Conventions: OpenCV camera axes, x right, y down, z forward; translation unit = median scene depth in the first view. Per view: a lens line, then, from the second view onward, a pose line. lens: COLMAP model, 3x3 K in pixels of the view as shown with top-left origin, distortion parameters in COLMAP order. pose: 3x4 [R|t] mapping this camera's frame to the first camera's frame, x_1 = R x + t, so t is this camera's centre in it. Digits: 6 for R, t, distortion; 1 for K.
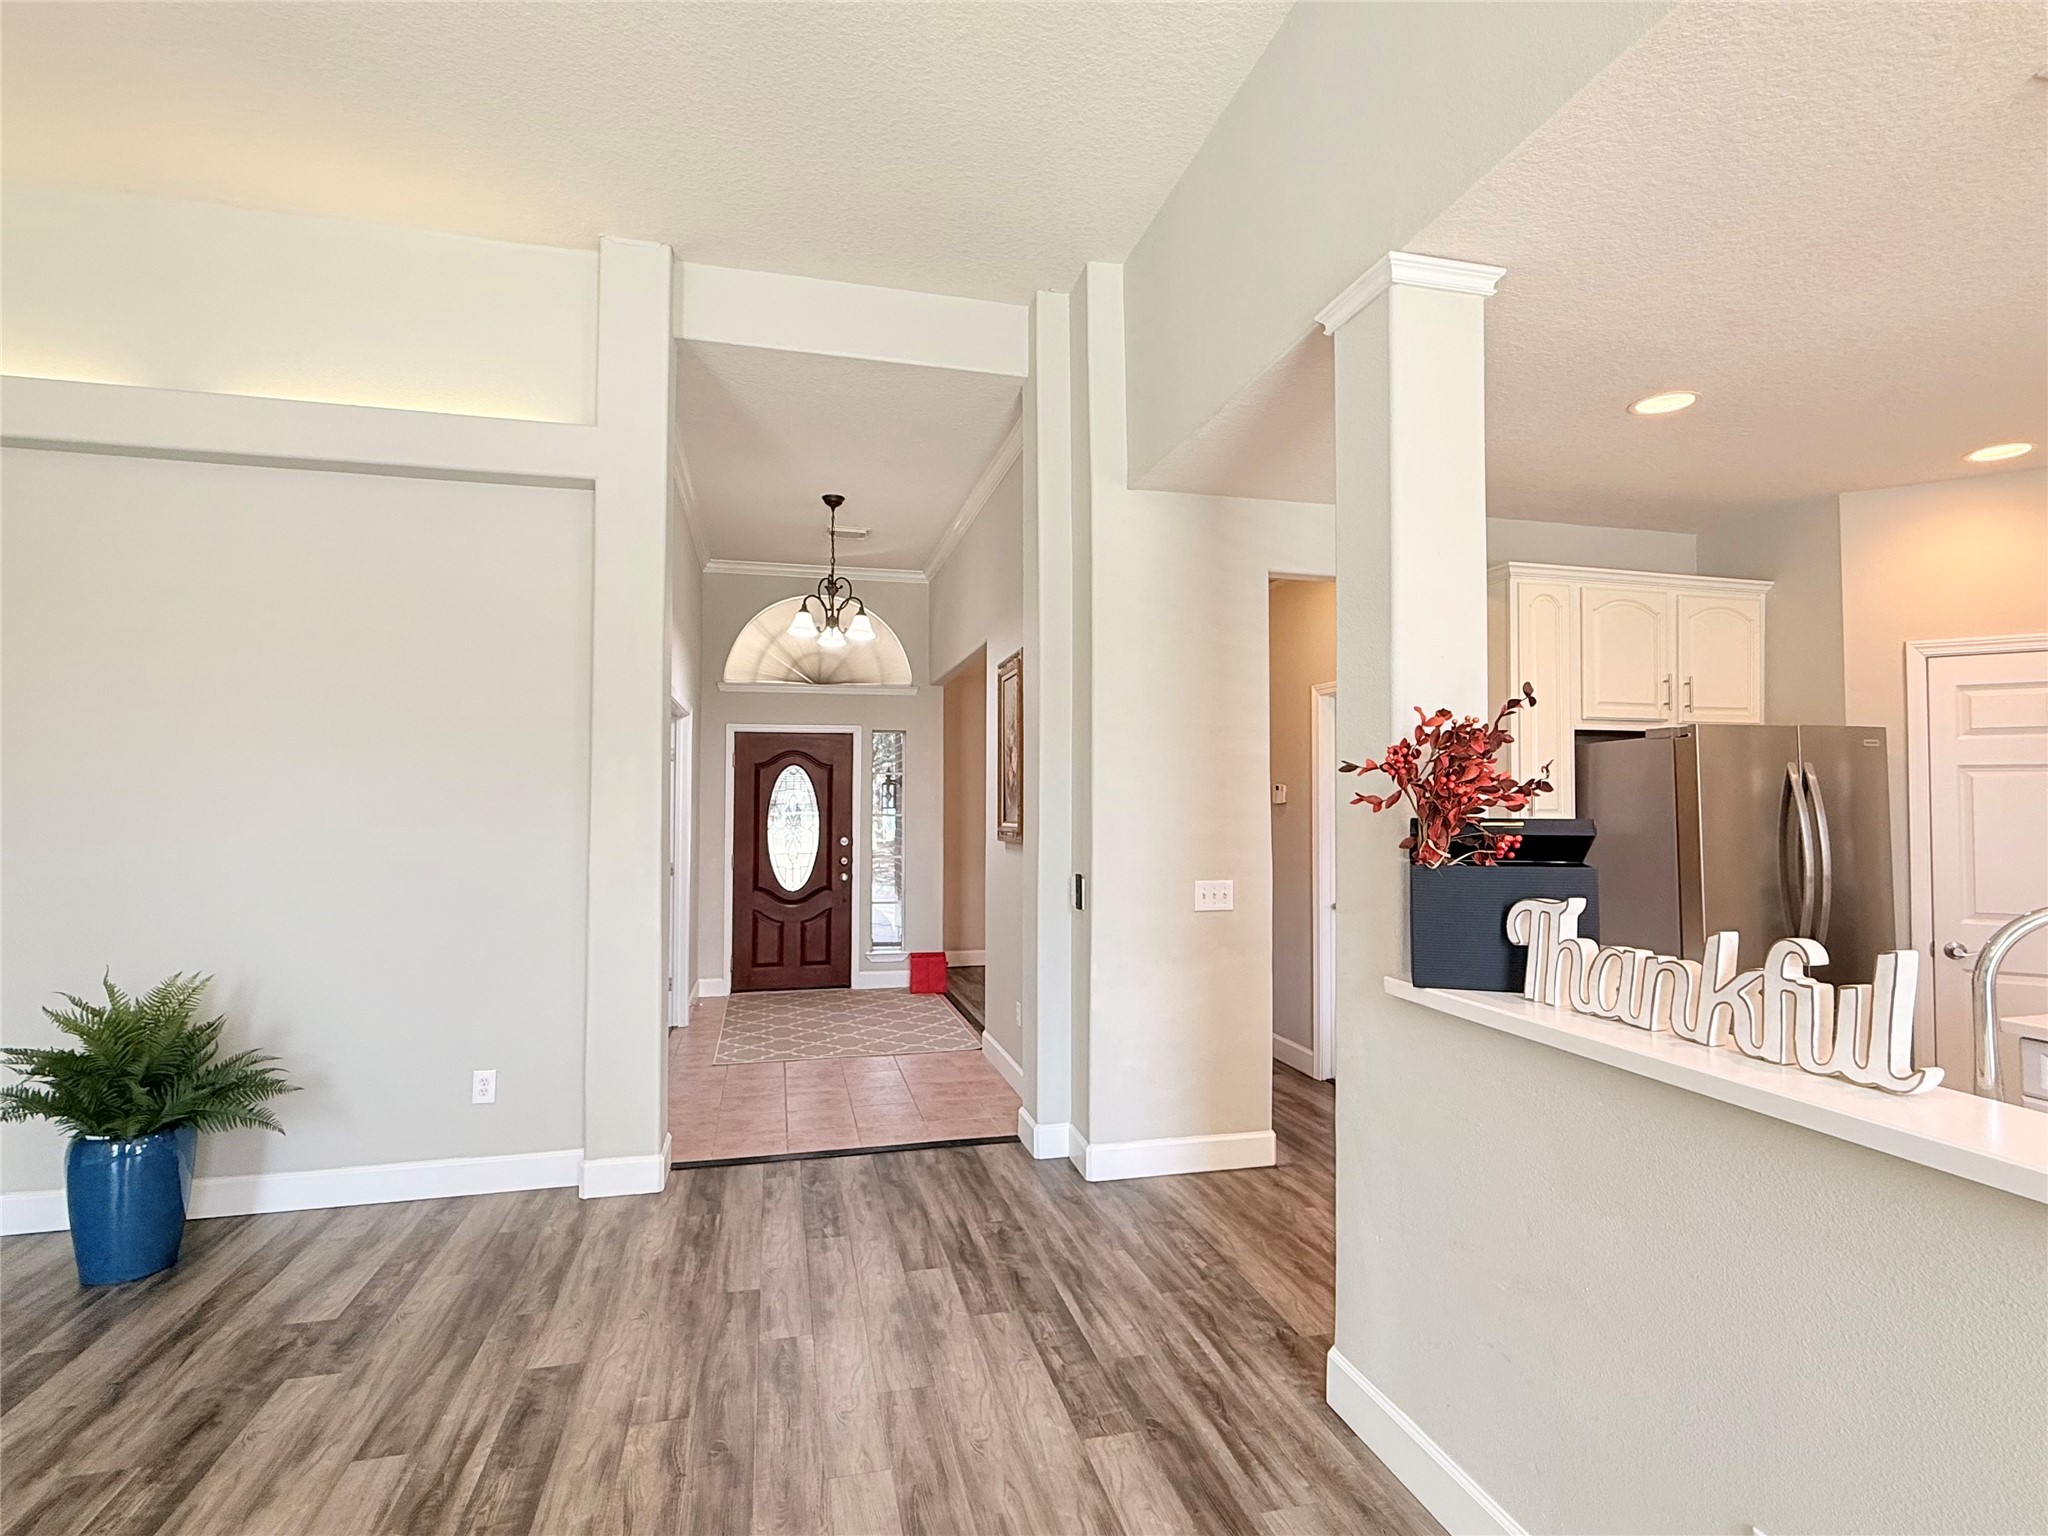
lens RADIAL K [[991.4, 0, 1021.1], [0, 991.4, 770.4], [0, 0, 1]] dist [0.000858, -0.000646]
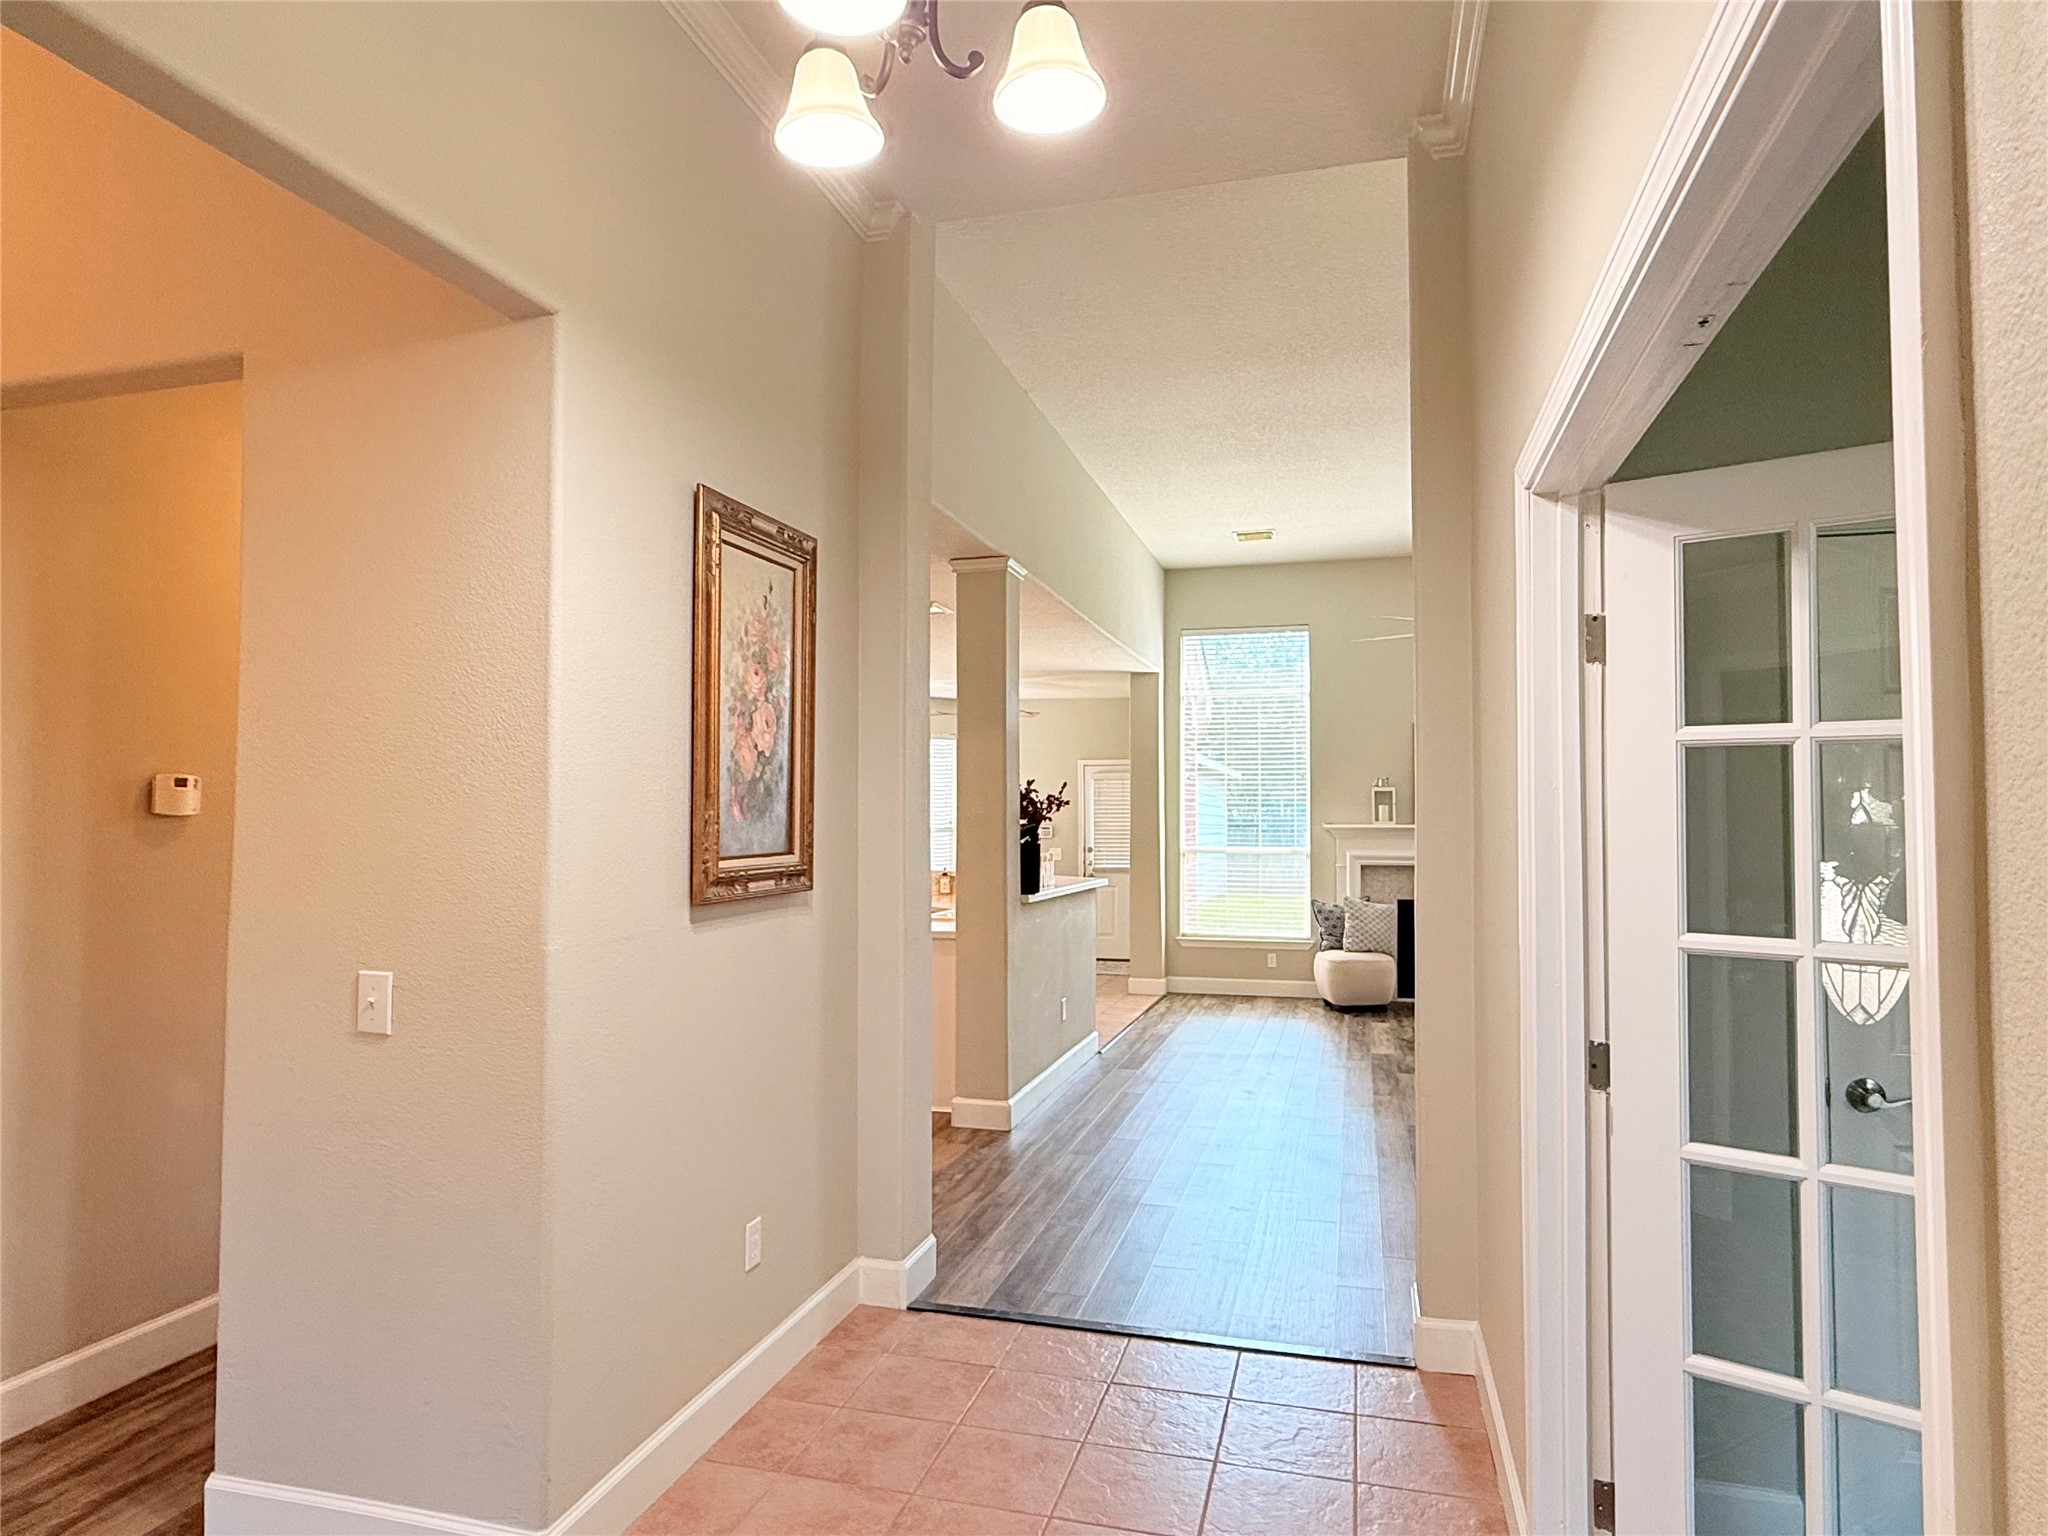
lens RADIAL K [[1188.9, 0, 1024.8], [0, 1188.9, 773.9], [0, 0, 1]] dist [0.002210, -0.000306]
pose [[-0.869385, 0.016290, 0.493866, -0.631970], [-0.019216, 0.997586, -0.066732, 0.075190], [-0.493761, -0.067506, -0.866974, 2.220708]]
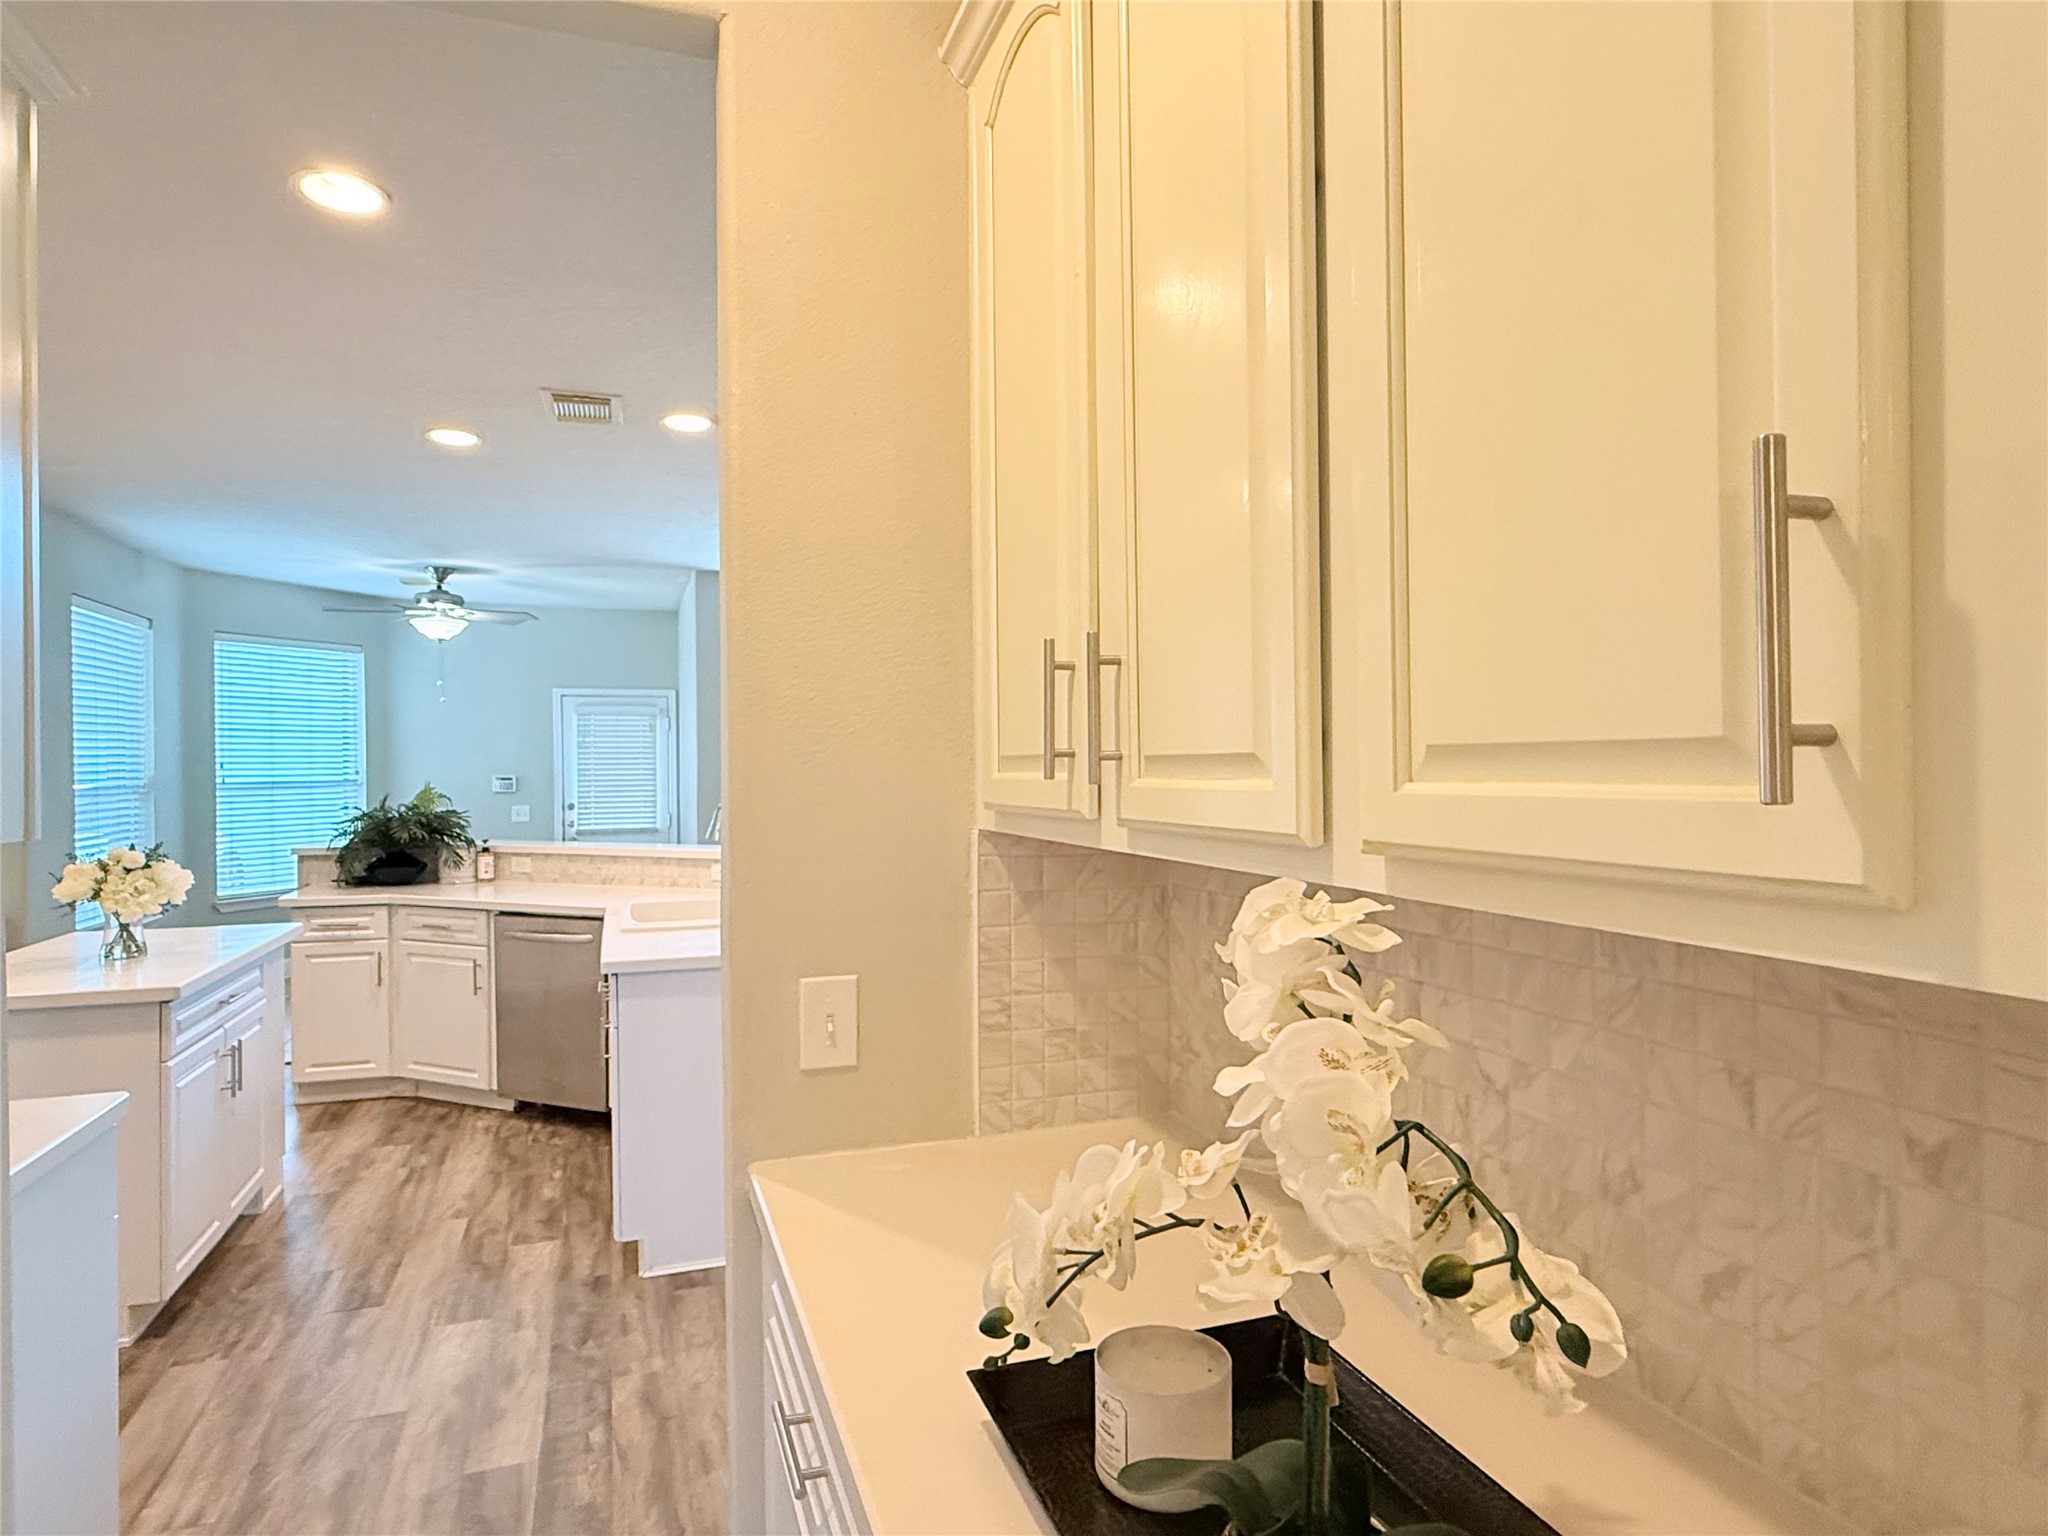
lens RADIAL K [[1166.7, 0, 1024.4], [0, 1166.7, 776.1], [0, 0, 1]] dist [-0.003127, 0.000870]
pose [[-0.995253, 0.008241, -0.096969, 0.226758], [0.010762, 0.999617, -0.025502, 0.069962], [0.096722, -0.026424, -0.994961, 1.752563]]
